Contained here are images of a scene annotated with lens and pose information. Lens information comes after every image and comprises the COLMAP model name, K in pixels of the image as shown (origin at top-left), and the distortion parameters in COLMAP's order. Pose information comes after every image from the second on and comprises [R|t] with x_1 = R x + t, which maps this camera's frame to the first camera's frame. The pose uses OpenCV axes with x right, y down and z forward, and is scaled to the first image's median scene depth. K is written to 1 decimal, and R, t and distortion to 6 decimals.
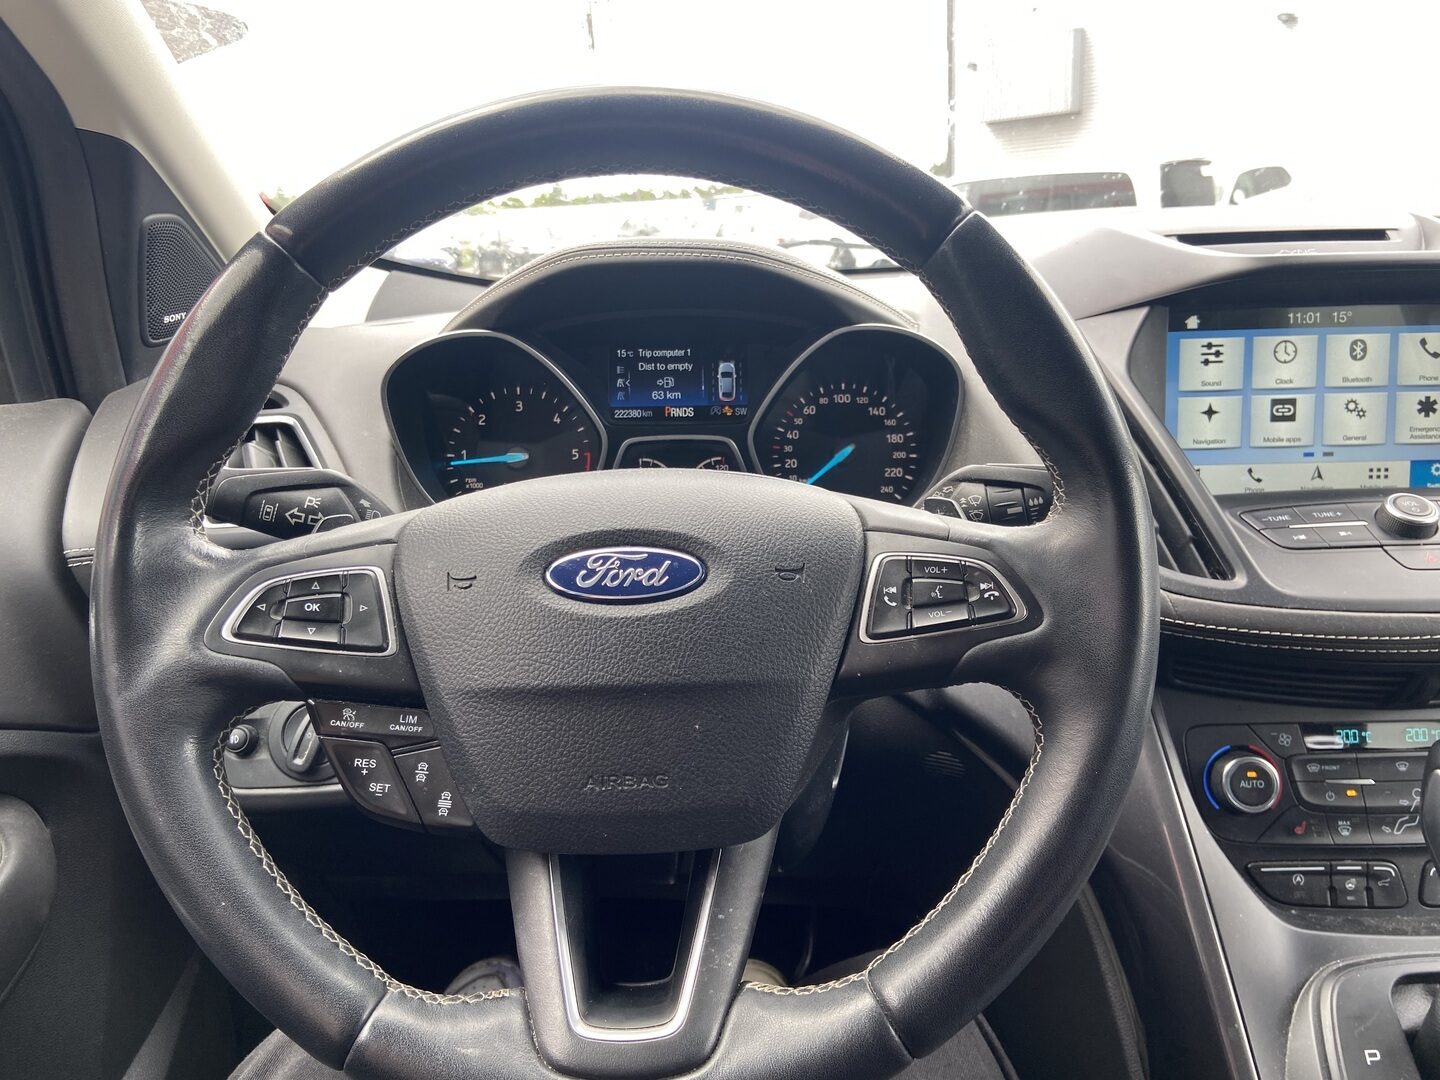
lens RADIAL K [[1093.1, 0, 723.1], [0, 1093.1, 534.1], [0, 0, 1]] dist [0.124249, -0.157905]
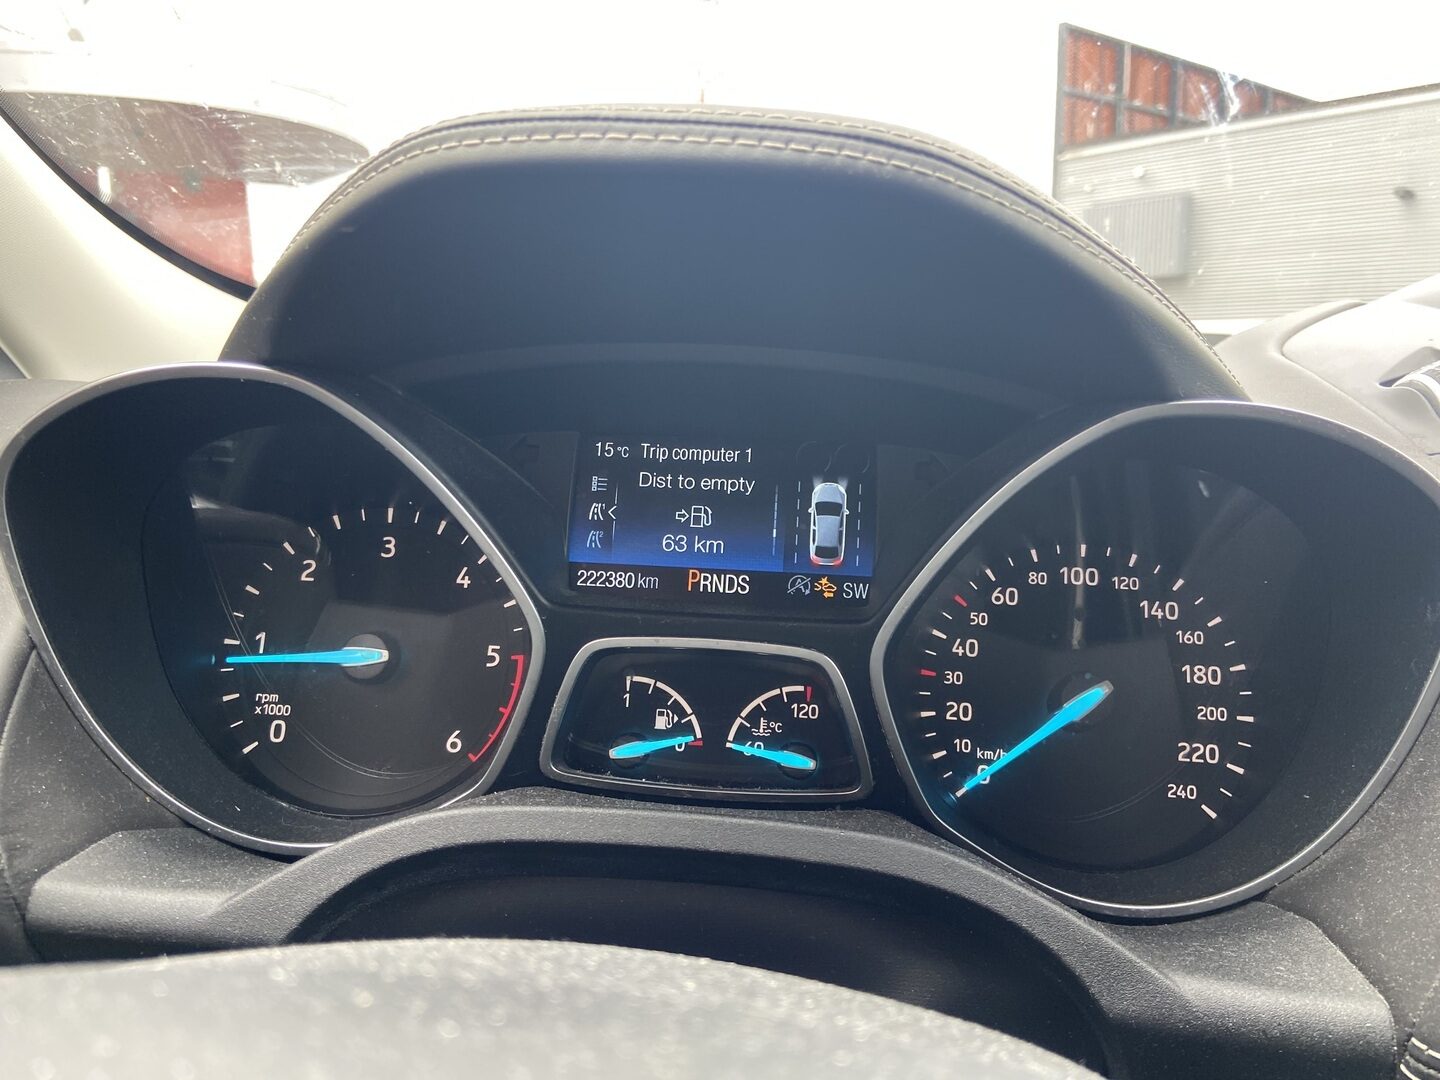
lens RADIAL K [[1093.1, 0, 723.1], [0, 1093.1, 534.1], [0, 0, 1]] dist [0.124249, -0.157905]
pose [[0.995202, 0.064461, -0.073608, -0.006036], [-0.072932, 0.990225, -0.118891, -0.077759], [0.065224, 0.123689, 0.990175, 0.549311]]
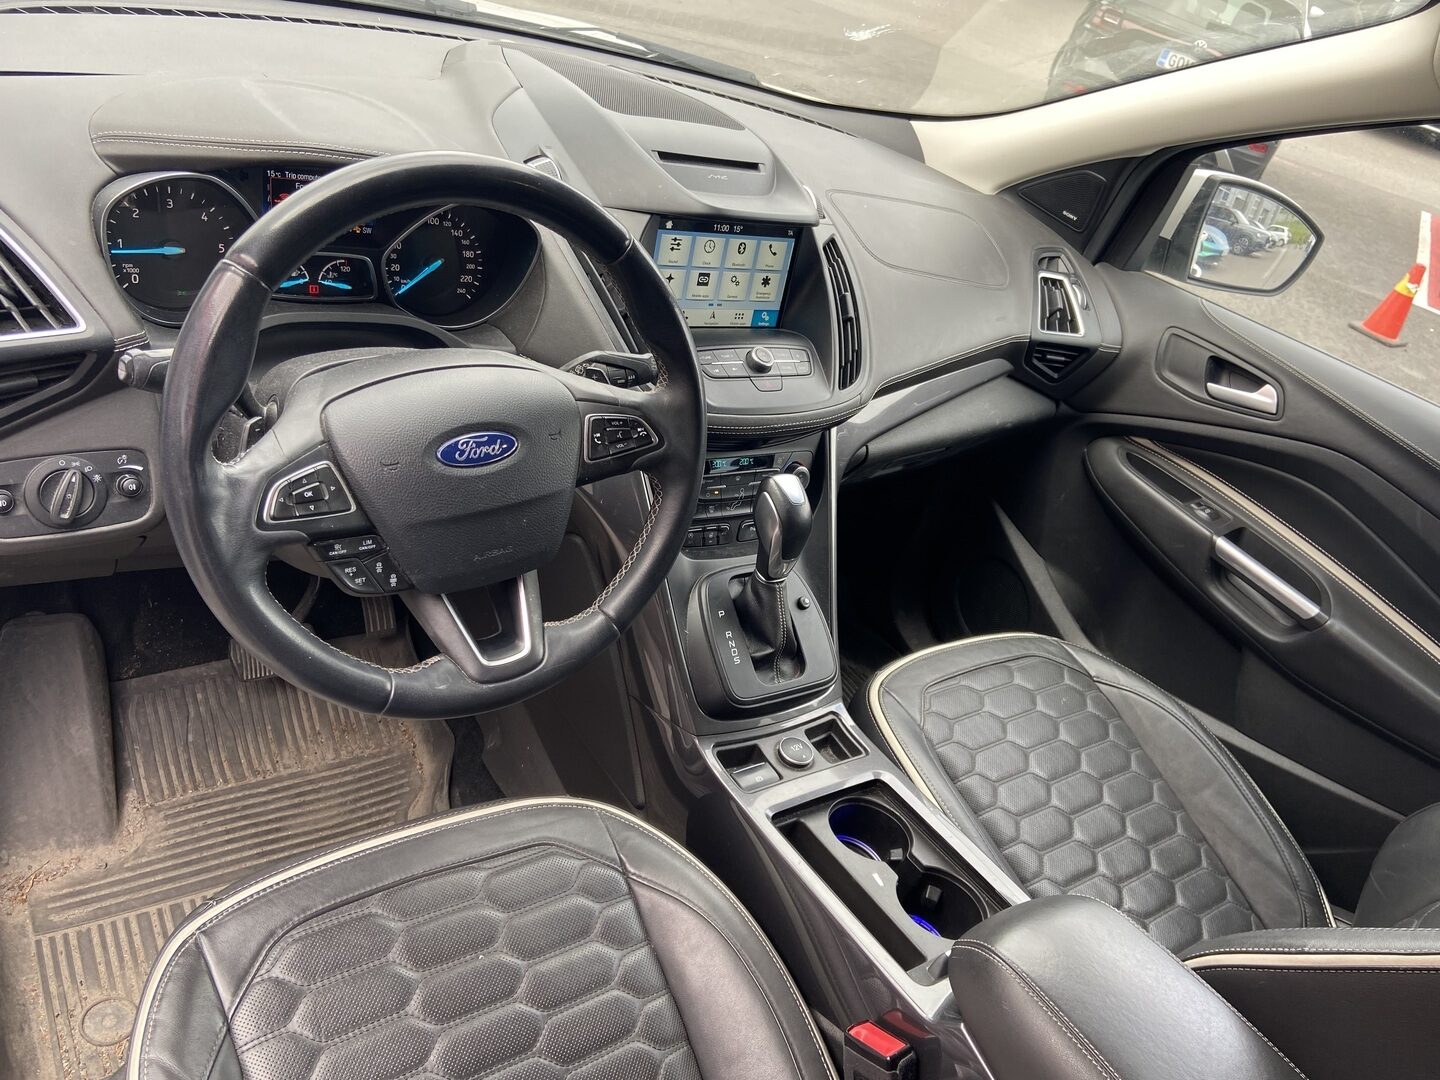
lens RADIAL K [[1093.1, 0, 723.1], [0, 1093.1, 534.1], [0, 0, 1]] dist [0.124249, -0.157905]
pose [[0.785520, -0.097252, 0.611147, -0.502689], [-0.144920, 0.931204, 0.334451, -0.282148], [-0.601629, -0.351285, 0.717385, -0.353586]]
